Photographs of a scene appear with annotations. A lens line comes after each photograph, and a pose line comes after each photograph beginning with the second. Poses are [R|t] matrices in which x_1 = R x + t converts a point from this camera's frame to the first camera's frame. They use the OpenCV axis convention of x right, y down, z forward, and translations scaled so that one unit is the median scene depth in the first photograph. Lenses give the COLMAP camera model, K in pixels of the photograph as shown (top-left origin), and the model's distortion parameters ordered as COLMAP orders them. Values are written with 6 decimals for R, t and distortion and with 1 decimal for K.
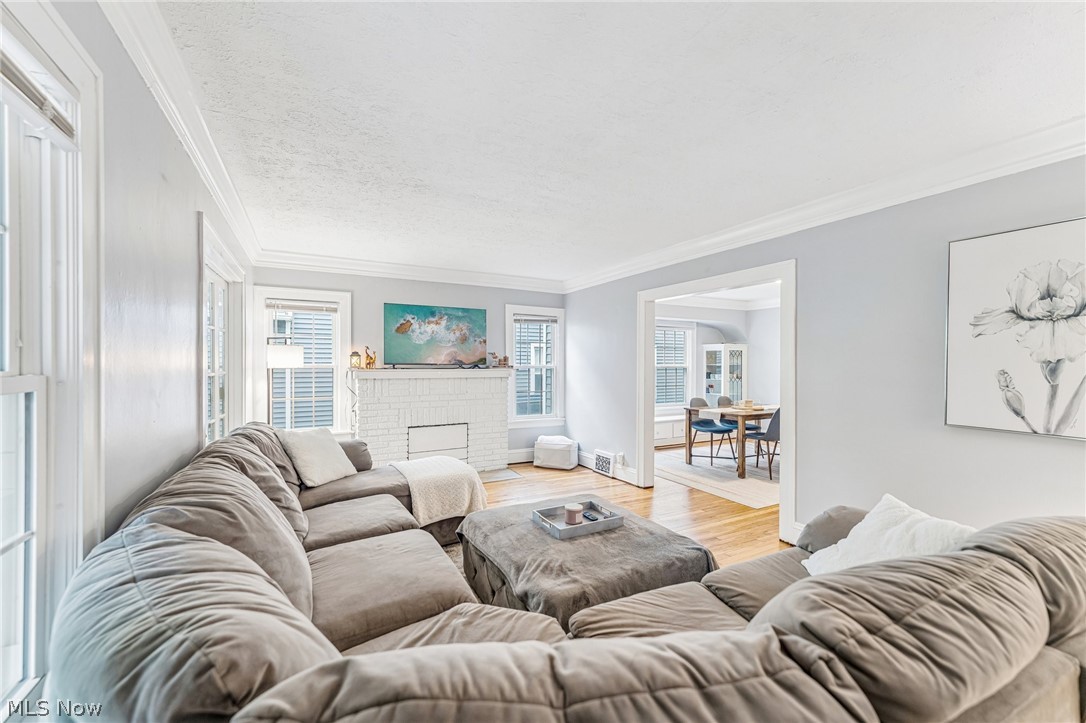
lens RADIAL K [[434.6, 0, 540.1], [0, 434.6, 364.3], [0, 0, 1]] dist [0.002158, 0.000338]
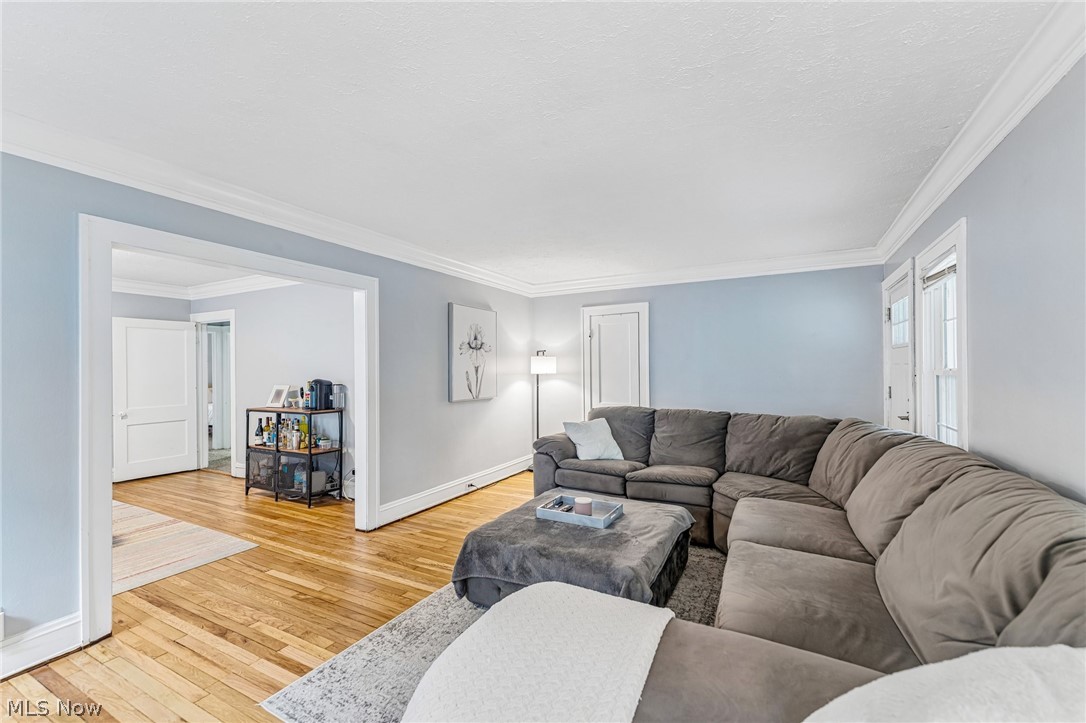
lens RADIAL K [[434.6, 0, 540.1], [0, 434.6, 364.3], [0, 0, 1]] dist [0.002158, 0.000338]
pose [[-0.555881, 0.011543, 0.831182, -0.400370], [0.011043, 0.999918, -0.006501, -0.000626], [-0.831189, 0.005565, -0.555963, 0.841207]]
